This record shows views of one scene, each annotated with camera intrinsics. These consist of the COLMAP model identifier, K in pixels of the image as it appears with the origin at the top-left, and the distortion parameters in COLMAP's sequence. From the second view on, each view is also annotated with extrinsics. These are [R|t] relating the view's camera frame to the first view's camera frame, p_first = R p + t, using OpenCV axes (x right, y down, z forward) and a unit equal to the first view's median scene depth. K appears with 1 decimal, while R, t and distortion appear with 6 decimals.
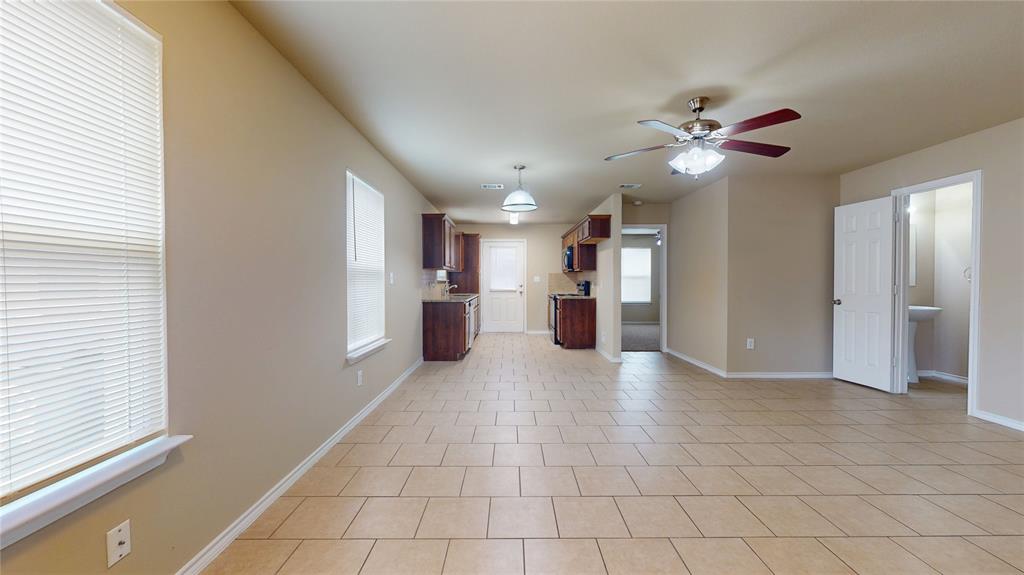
lens RADIAL K [[324.2, 0, 512.0], [0, 324.2, 287.5], [0, 0, 1]] dist [0.000127, -0.000009]
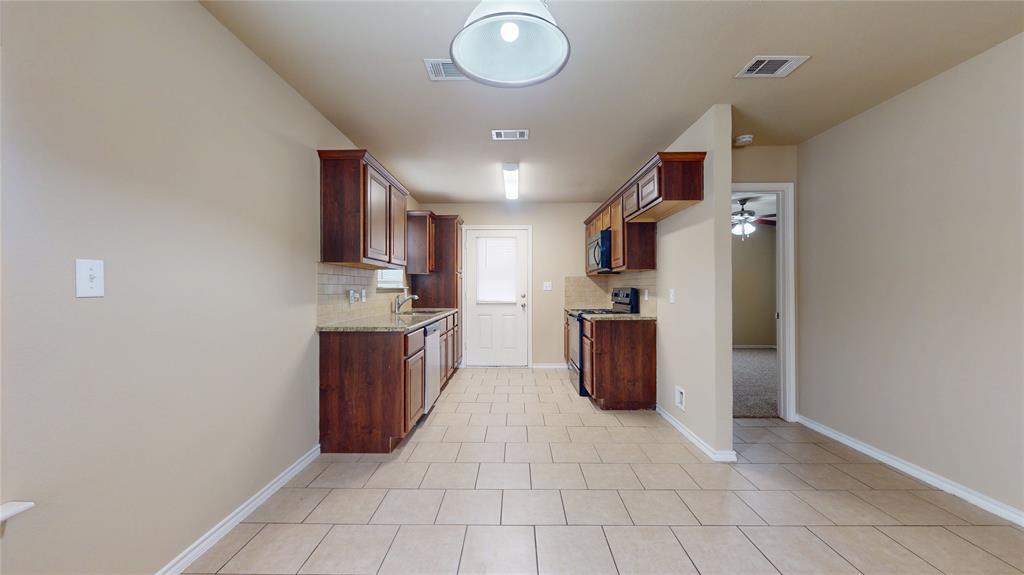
lens RADIAL K [[324.2, 0, 512.0], [0, 324.2, 287.5], [0, 0, 1]] dist [0.000127, -0.000009]
pose [[0.999886, -0.000118, -0.015090, 0.018231], [-0.000244, 0.999713, -0.023969, -0.007714], [0.015088, 0.023970, 0.999599, 0.423800]]
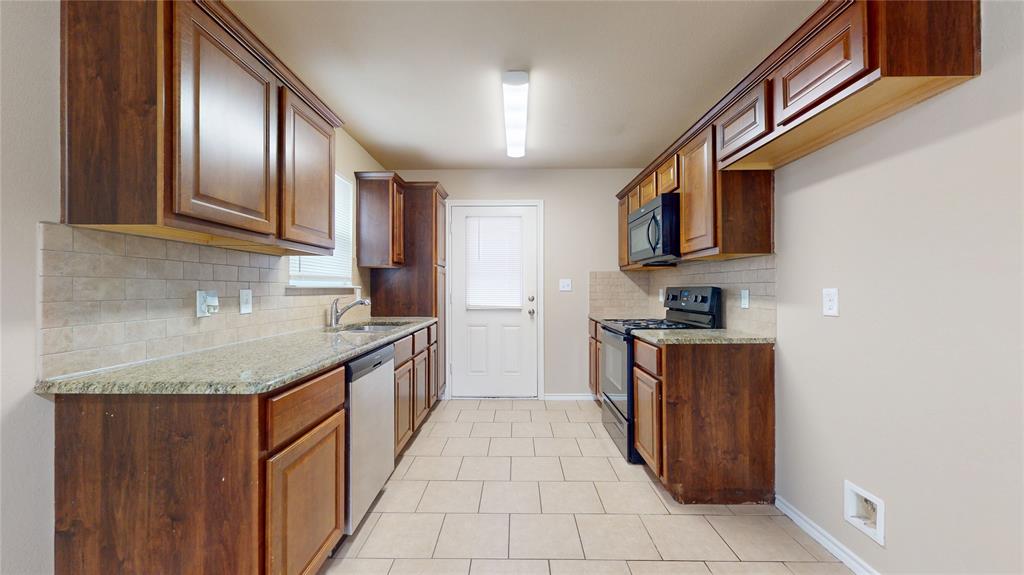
lens RADIAL K [[324.2, 0, 512.0], [0, 324.2, 287.5], [0, 0, 1]] dist [0.000127, -0.000009]
pose [[0.999840, -0.000814, -0.017879, 0.009798], [0.000352, 0.999667, -0.025816, -0.011401], [0.017894, 0.025806, 0.999507, 0.661627]]
